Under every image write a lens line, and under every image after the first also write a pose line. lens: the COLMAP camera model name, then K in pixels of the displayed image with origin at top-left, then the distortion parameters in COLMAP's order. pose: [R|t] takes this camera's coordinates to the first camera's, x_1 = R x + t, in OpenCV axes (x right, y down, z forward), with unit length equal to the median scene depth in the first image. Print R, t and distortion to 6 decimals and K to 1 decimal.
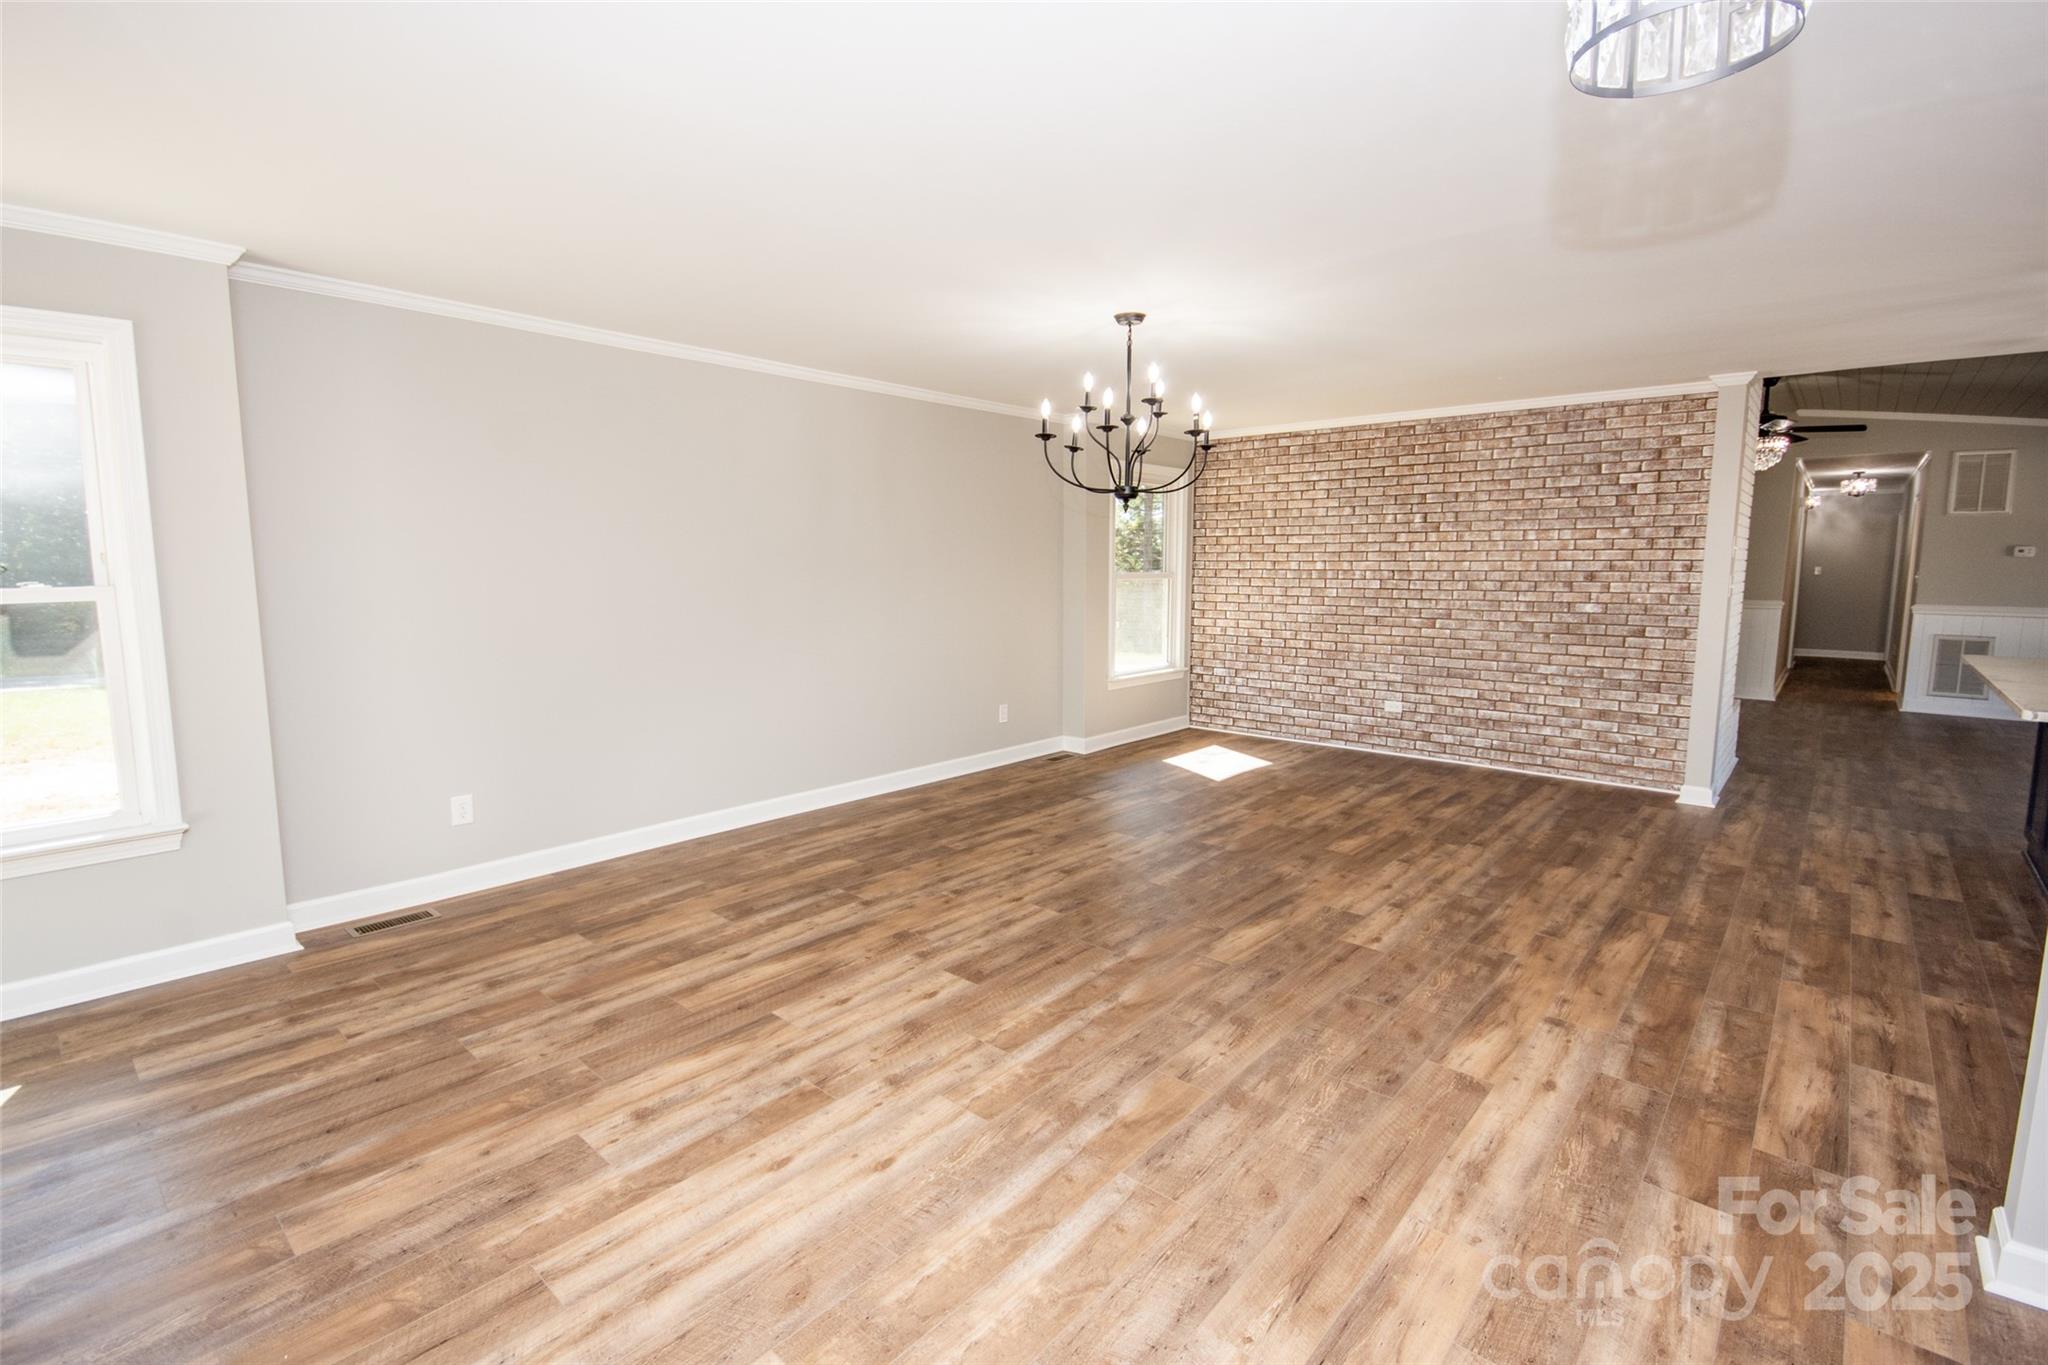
lens RADIAL K [[913.5, 0, 1027.8], [0, 913.5, 673.6], [0, 0, 1]] dist [-0.000642, -0.006461]
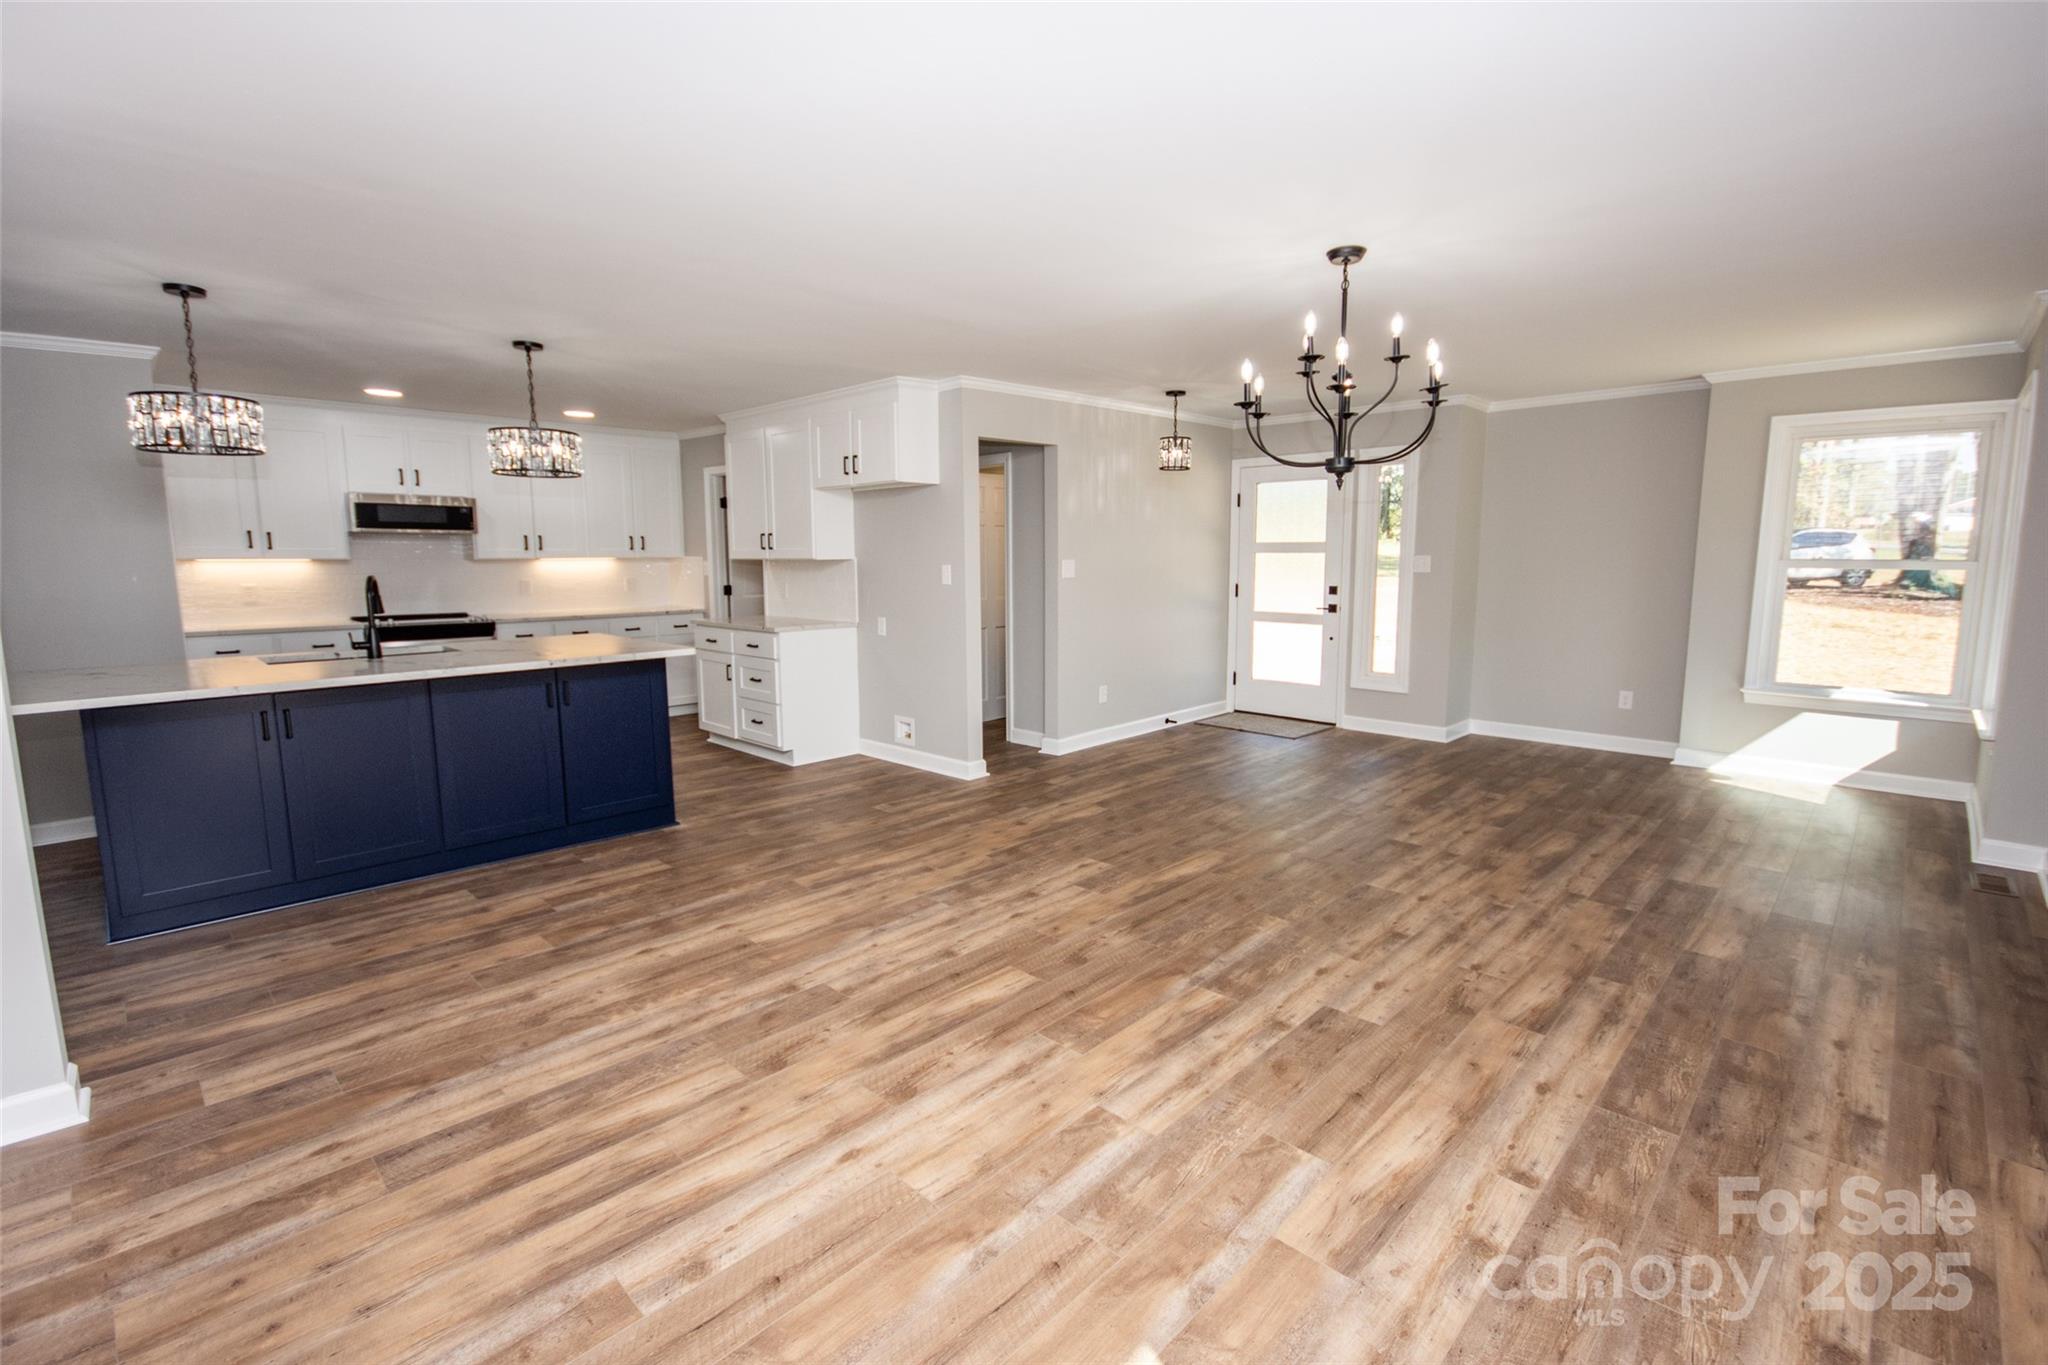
lens RADIAL K [[913.5, 0, 1027.8], [0, 913.5, 673.6], [0, 0, 1]] dist [-0.000642, -0.006461]
pose [[-0.998847, -0.001028, 0.047988, 0.253468], [0.011097, 0.967738, 0.251716, -0.161945], [-0.046699, 0.251958, -0.966611, 1.336432]]
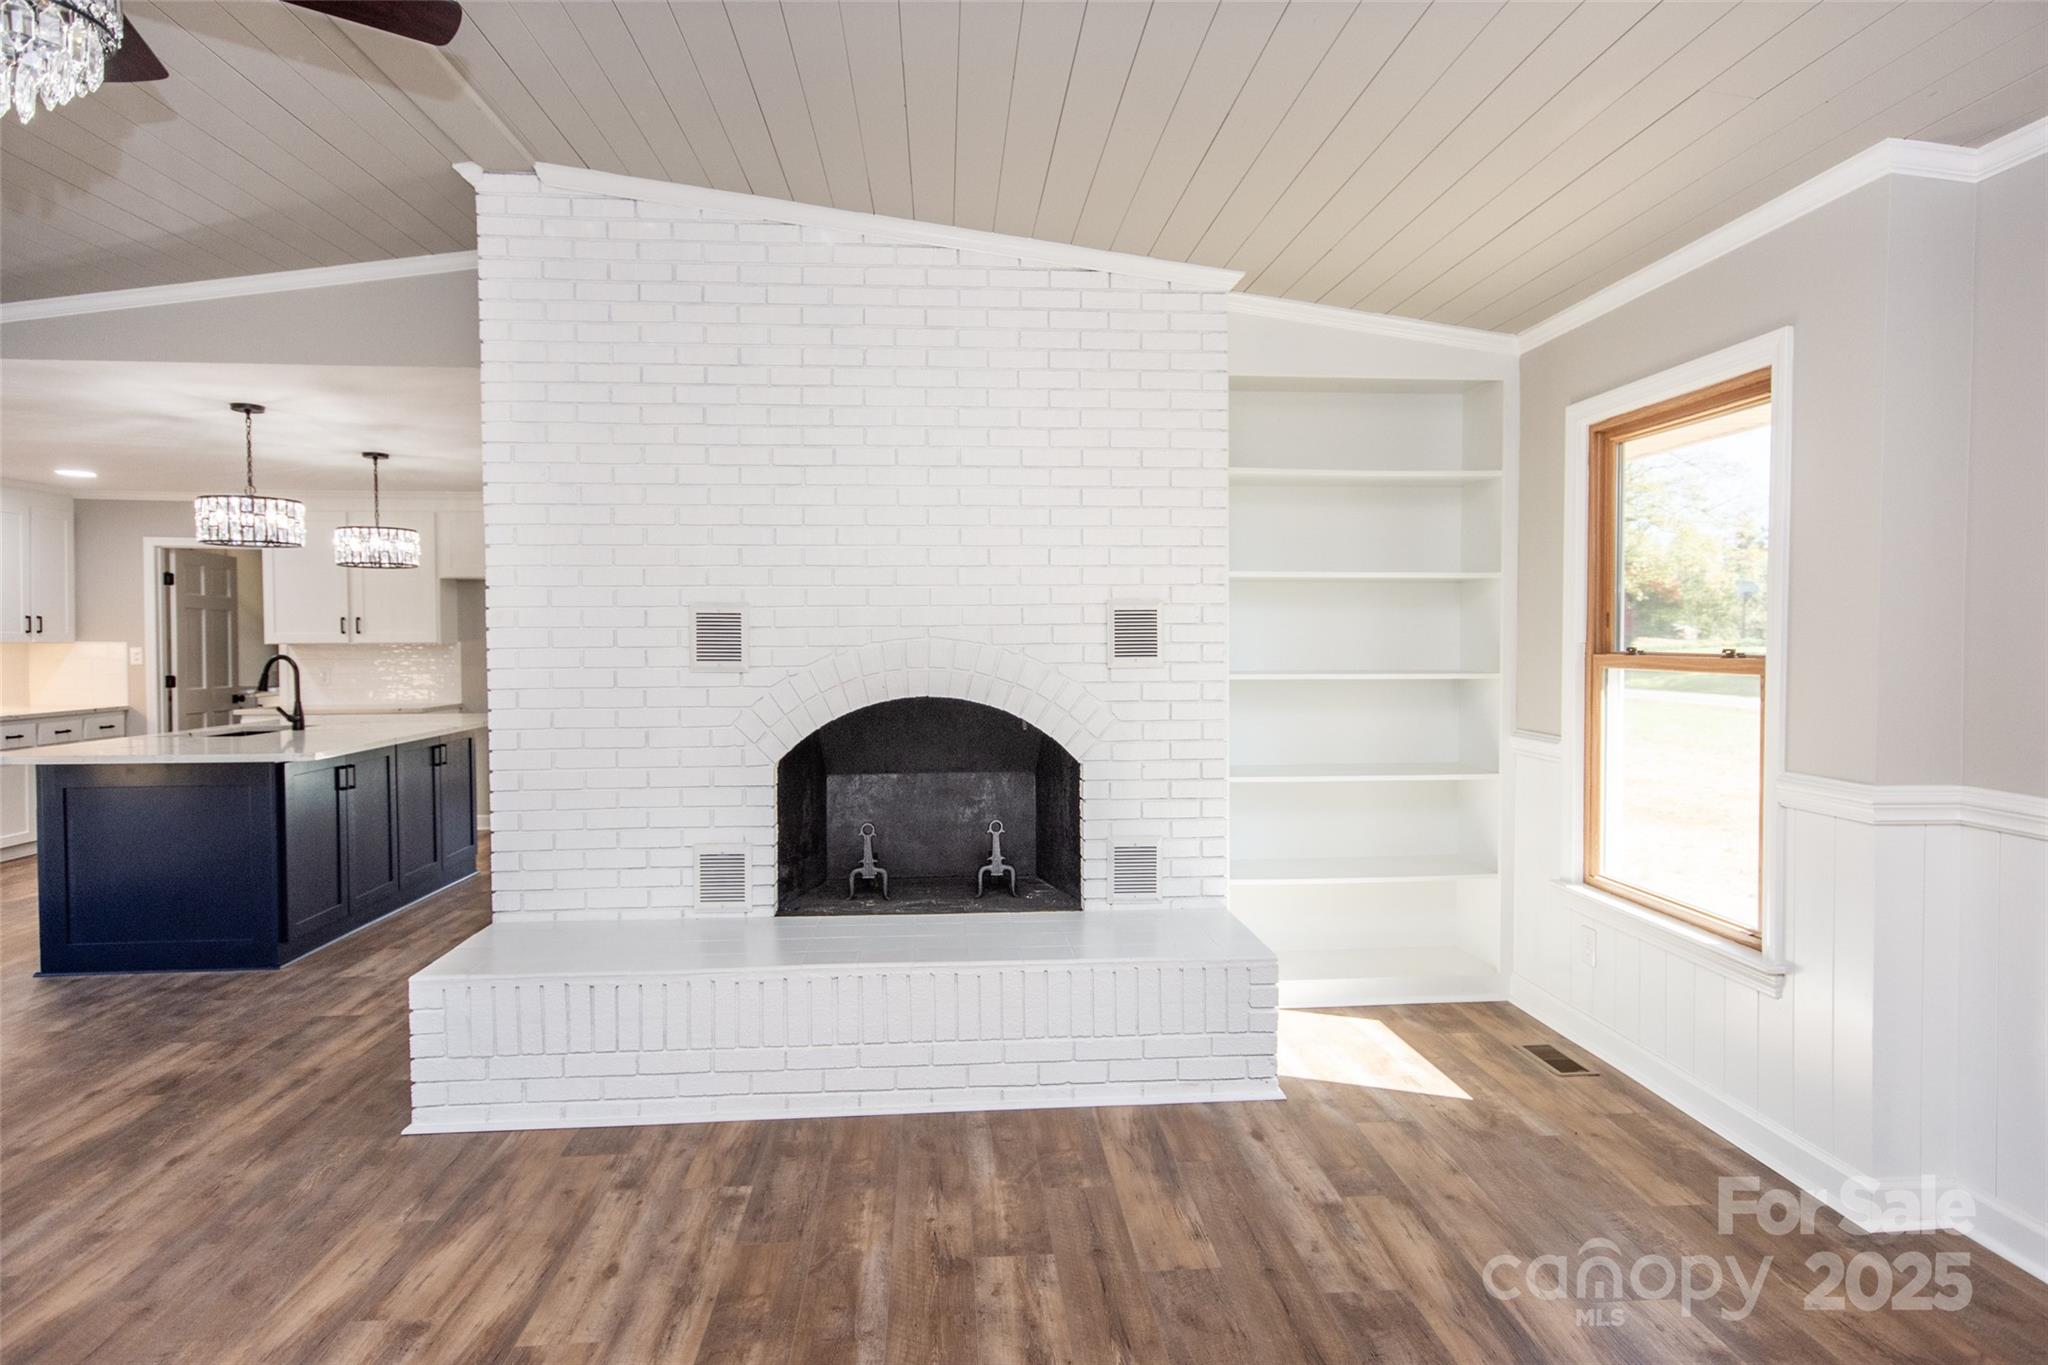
lens RADIAL K [[1181.4, 0, 1024.0], [0, 1181.4, 682.5], [0, 0, 1]] dist [0.016720, 0.001079]
pose [[-0.696180, 0.031118, -0.717192, 1.154689], [-0.082053, 0.989063, 0.122563, -0.217547], [0.713162, 0.144174, -0.686013, 1.829459]]
